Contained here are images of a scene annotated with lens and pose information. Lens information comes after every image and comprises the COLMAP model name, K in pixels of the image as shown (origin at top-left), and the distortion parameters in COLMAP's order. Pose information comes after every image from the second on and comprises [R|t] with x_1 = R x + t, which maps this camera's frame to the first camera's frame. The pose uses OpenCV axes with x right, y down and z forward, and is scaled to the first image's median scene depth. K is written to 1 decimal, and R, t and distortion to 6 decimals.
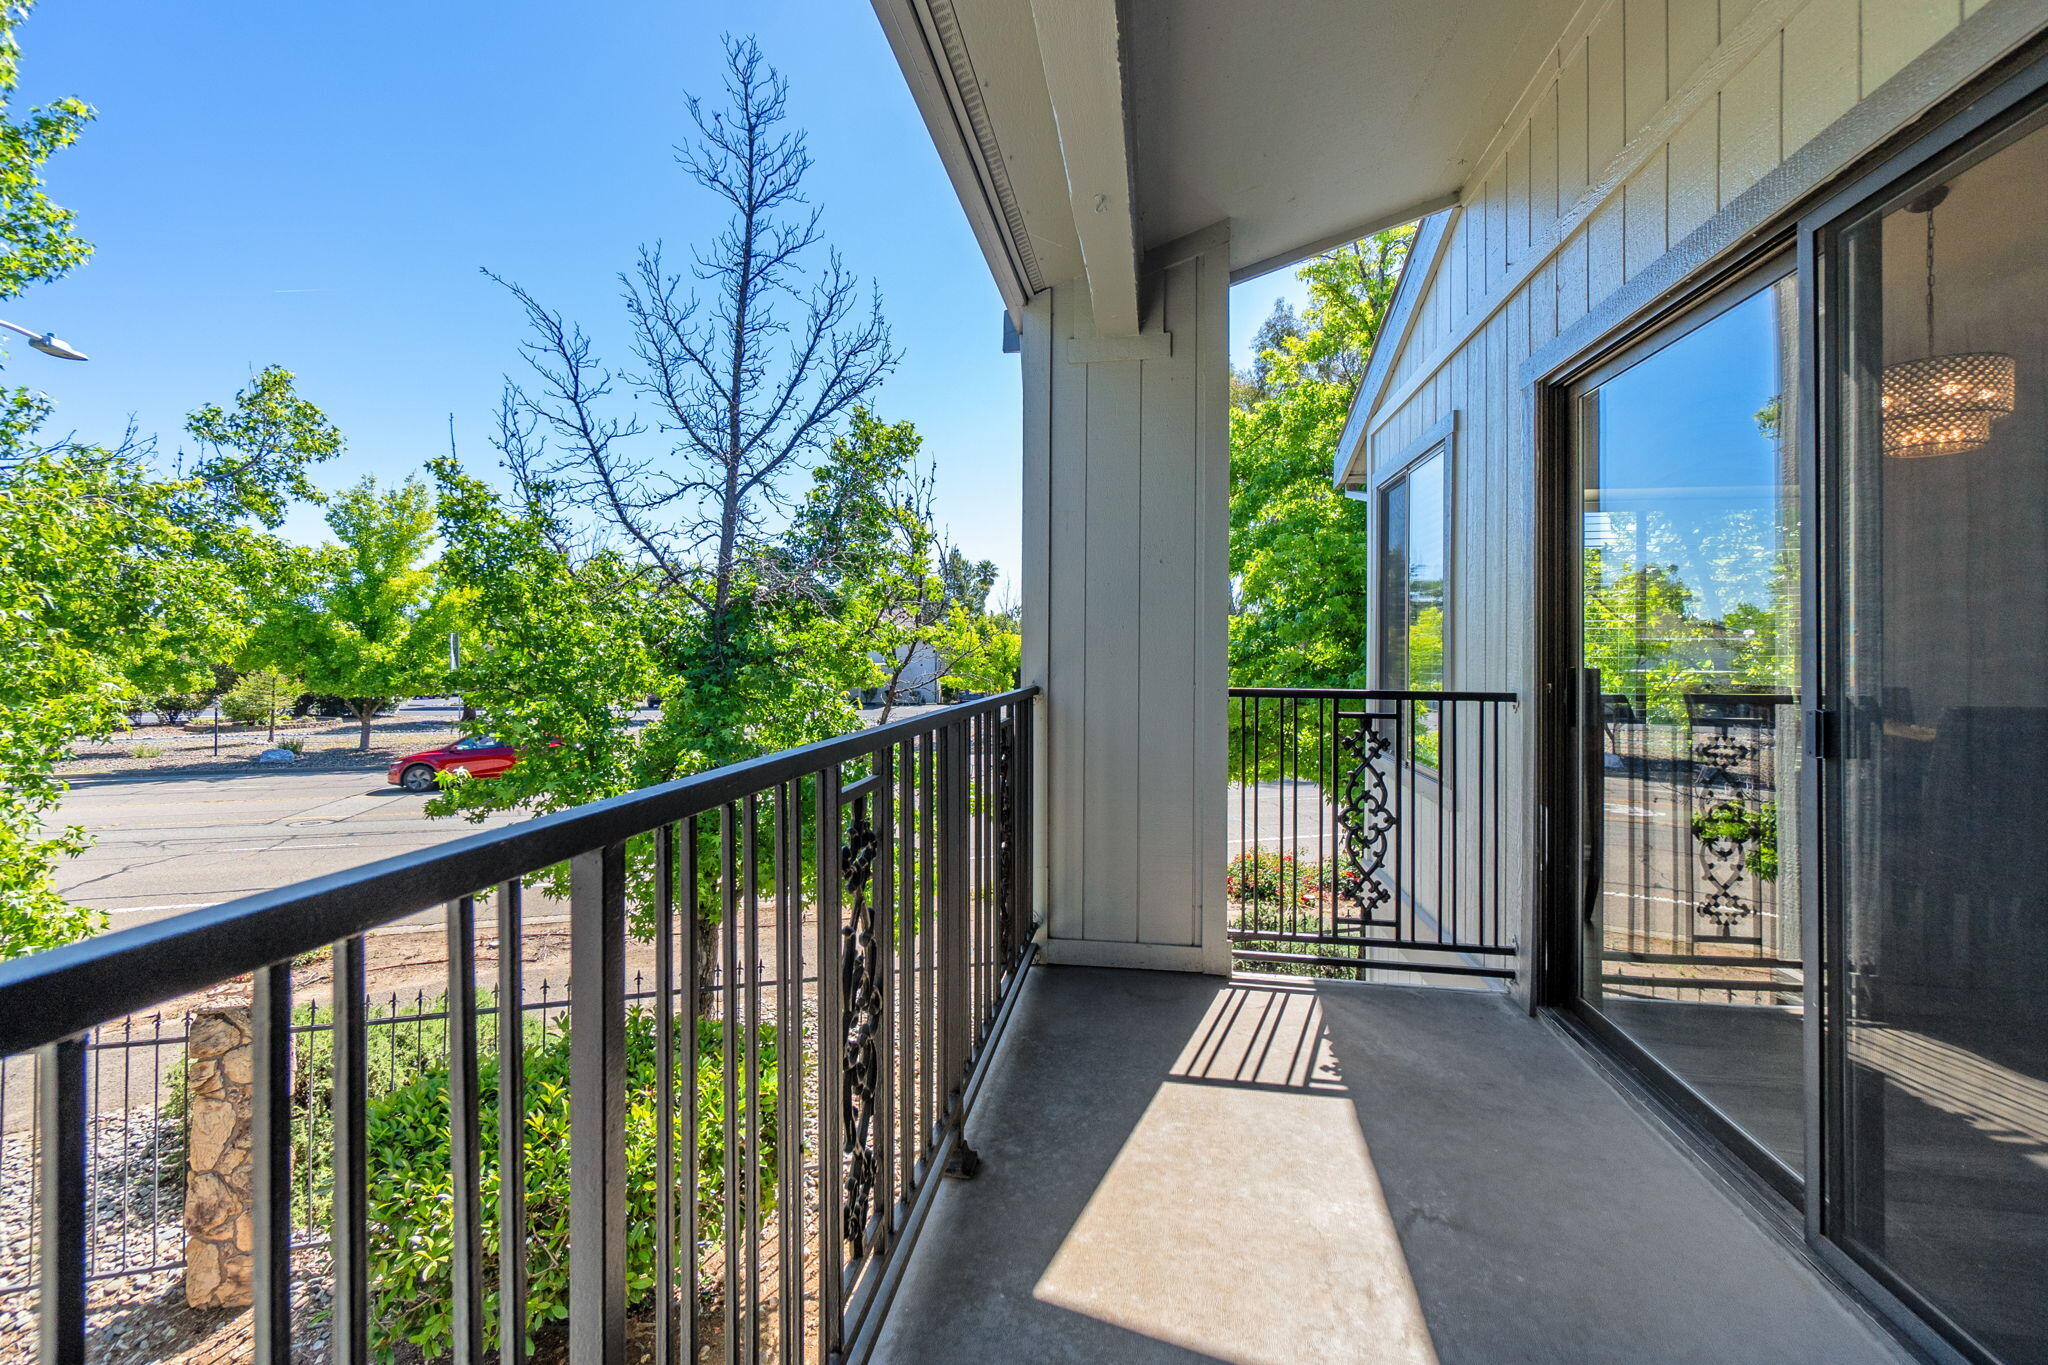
lens RADIAL K [[880.0, 0, 1005.2], [0, 880.0, 646.1], [0, 0, 1]] dist [-0.004639, 0.001005]
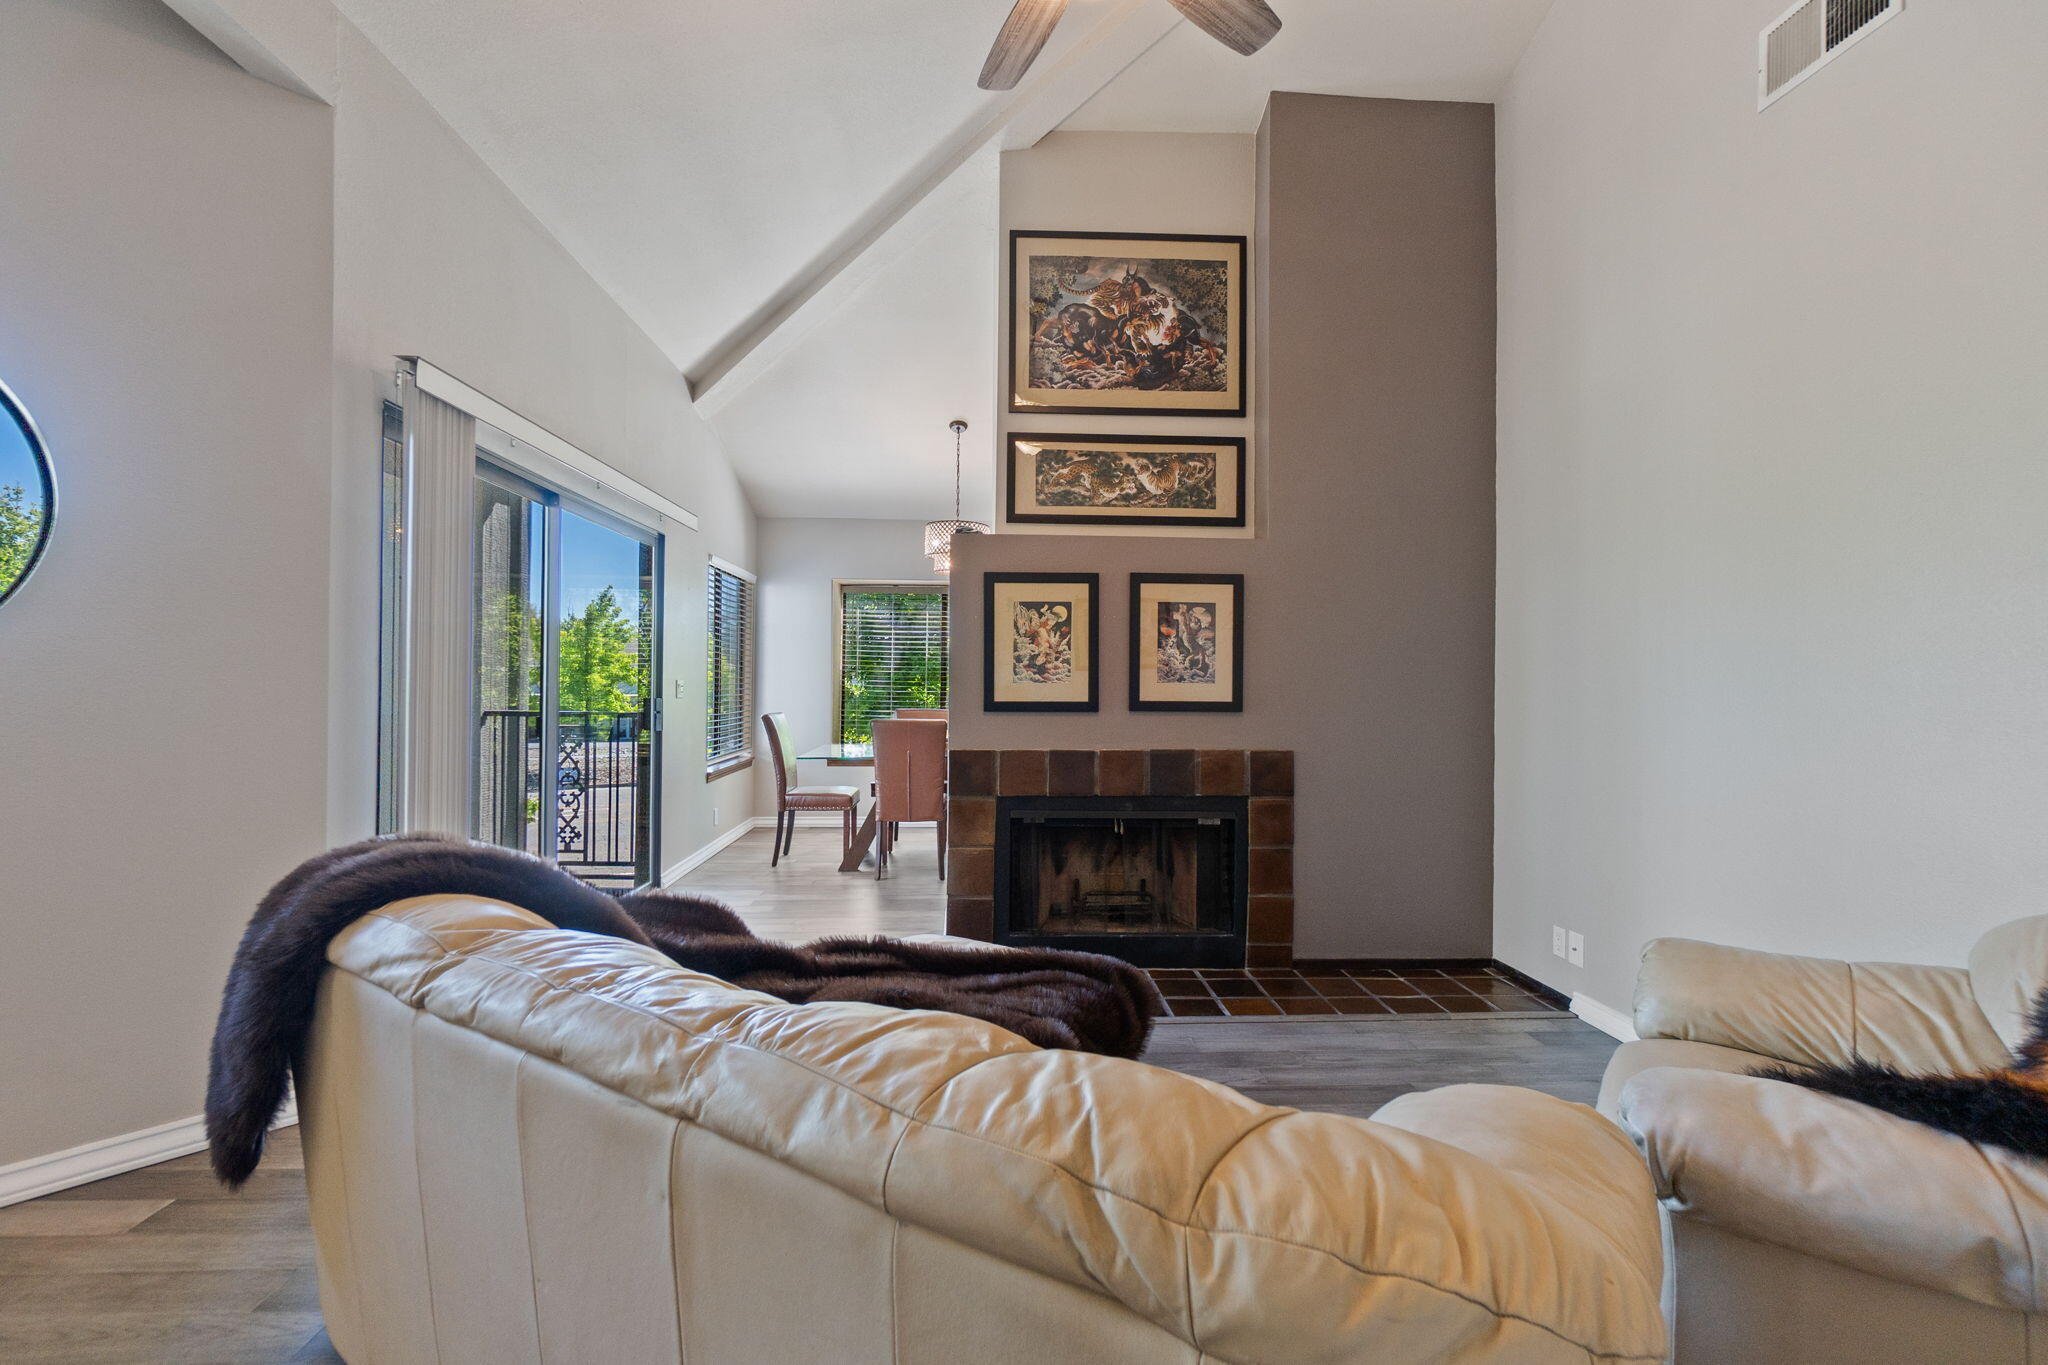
lens RADIAL K [[880.0, 0, 1021.1], [0, 880.0, 679.6], [0, 0, 1]] dist [-0.004639, 0.001005]
pose [[0.979714, 0.002760, 0.200381, 0.439092], [-0.004498, 0.999956, 0.008221, -0.013036], [-0.200350, -0.008955, 0.979684, -0.379739]]
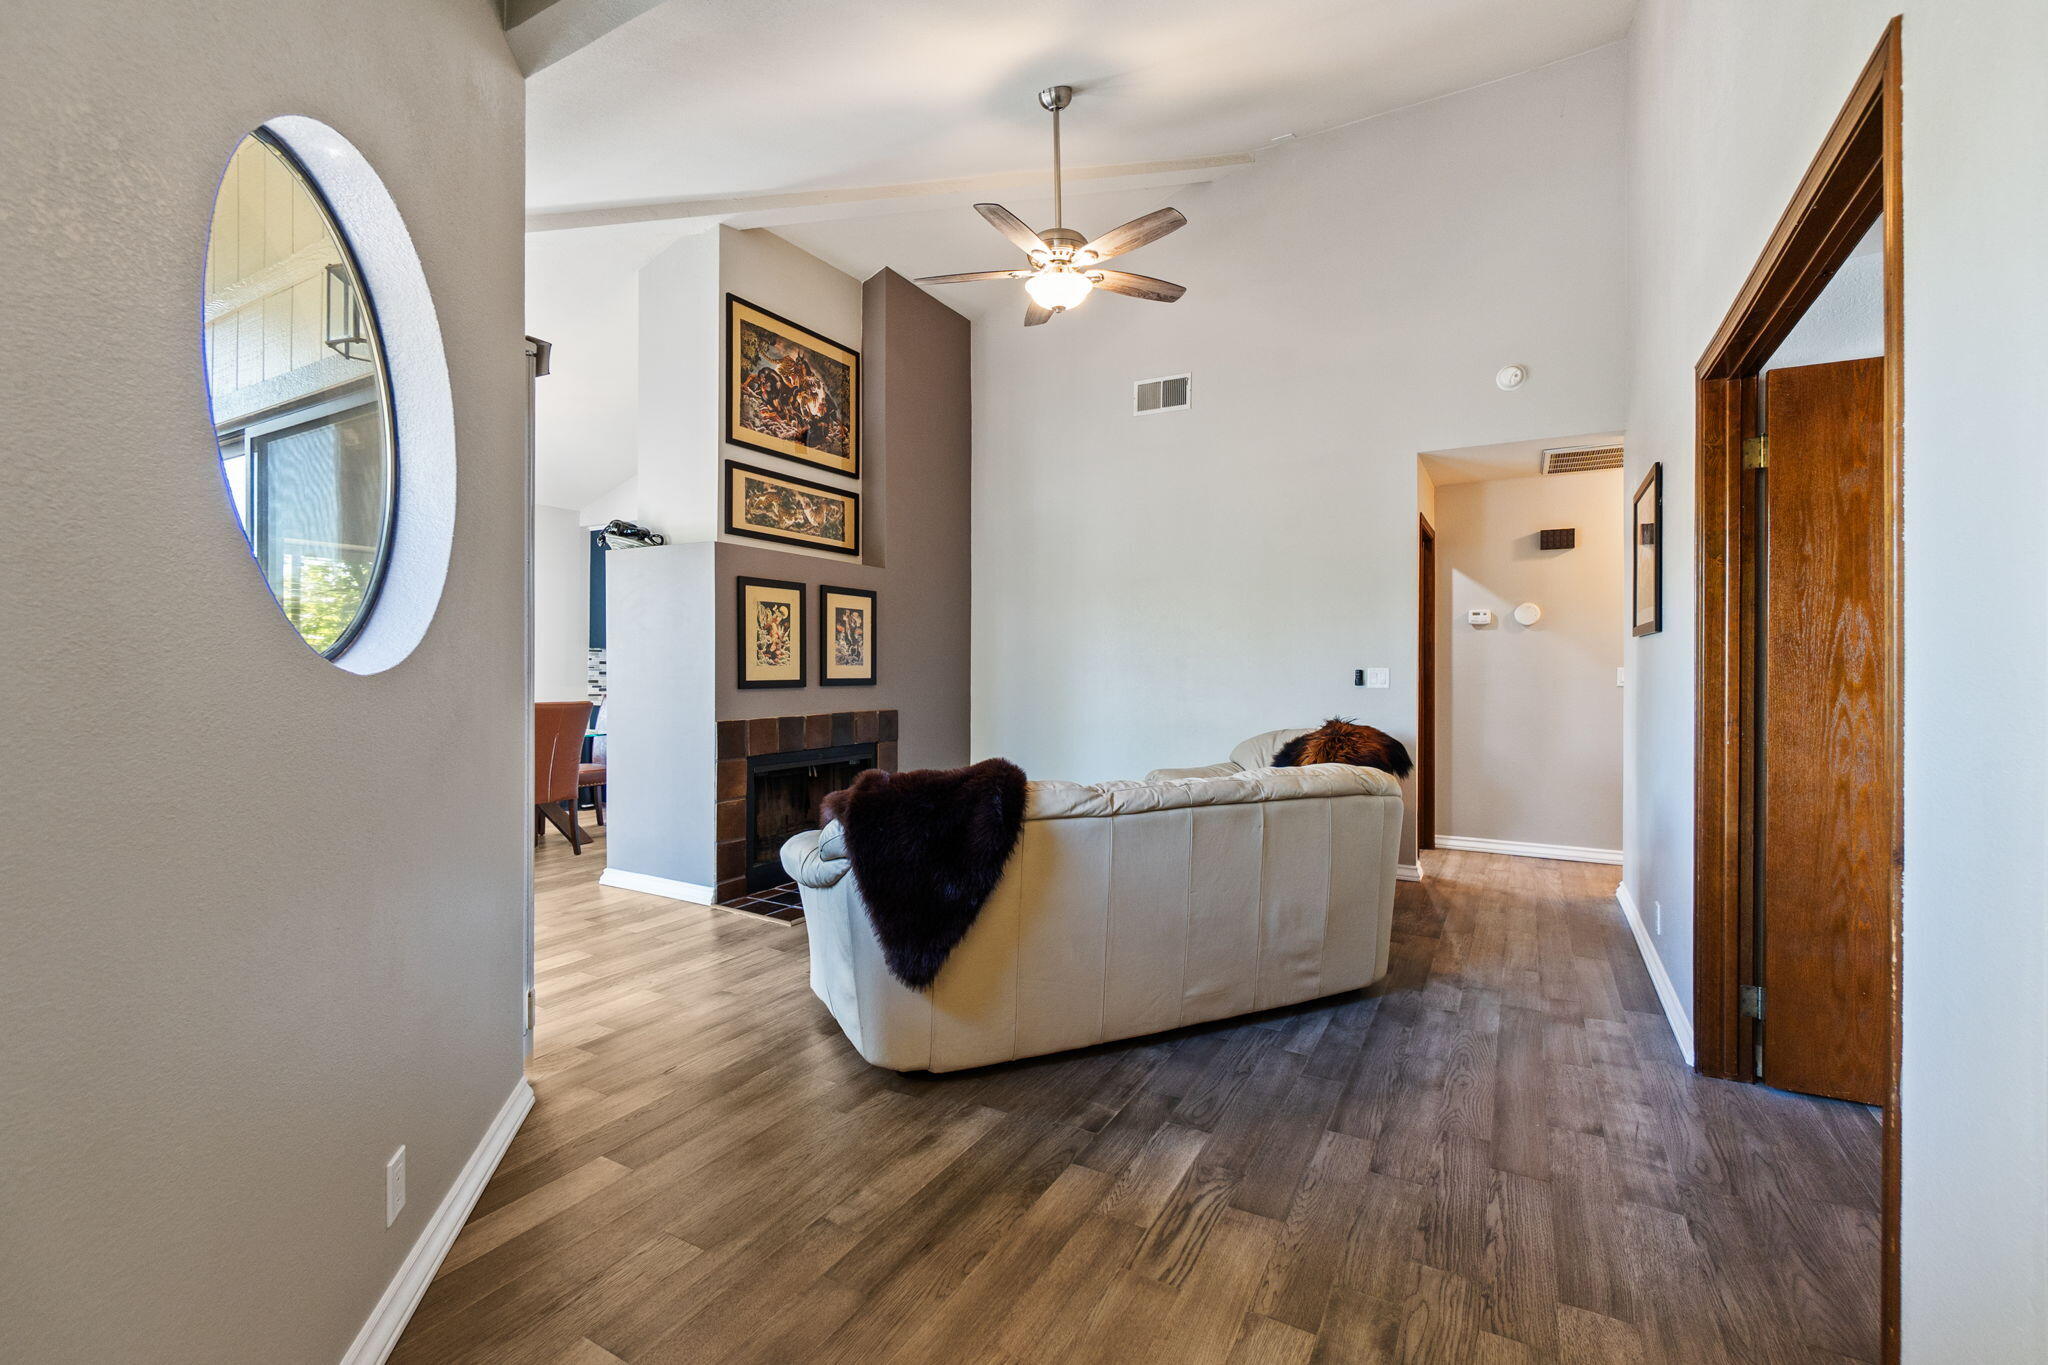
lens RADIAL K [[880.0, 0, 1026.1], [0, 880.0, 665.9], [0, 0, 1]] dist [-0.004639, 0.001005]
pose [[0.356682, -0.002434, 0.934223, -0.052963], [-0.012200, 0.999899, 0.007263, -0.013912], [-0.934146, -0.013988, 0.356616, -0.279721]]
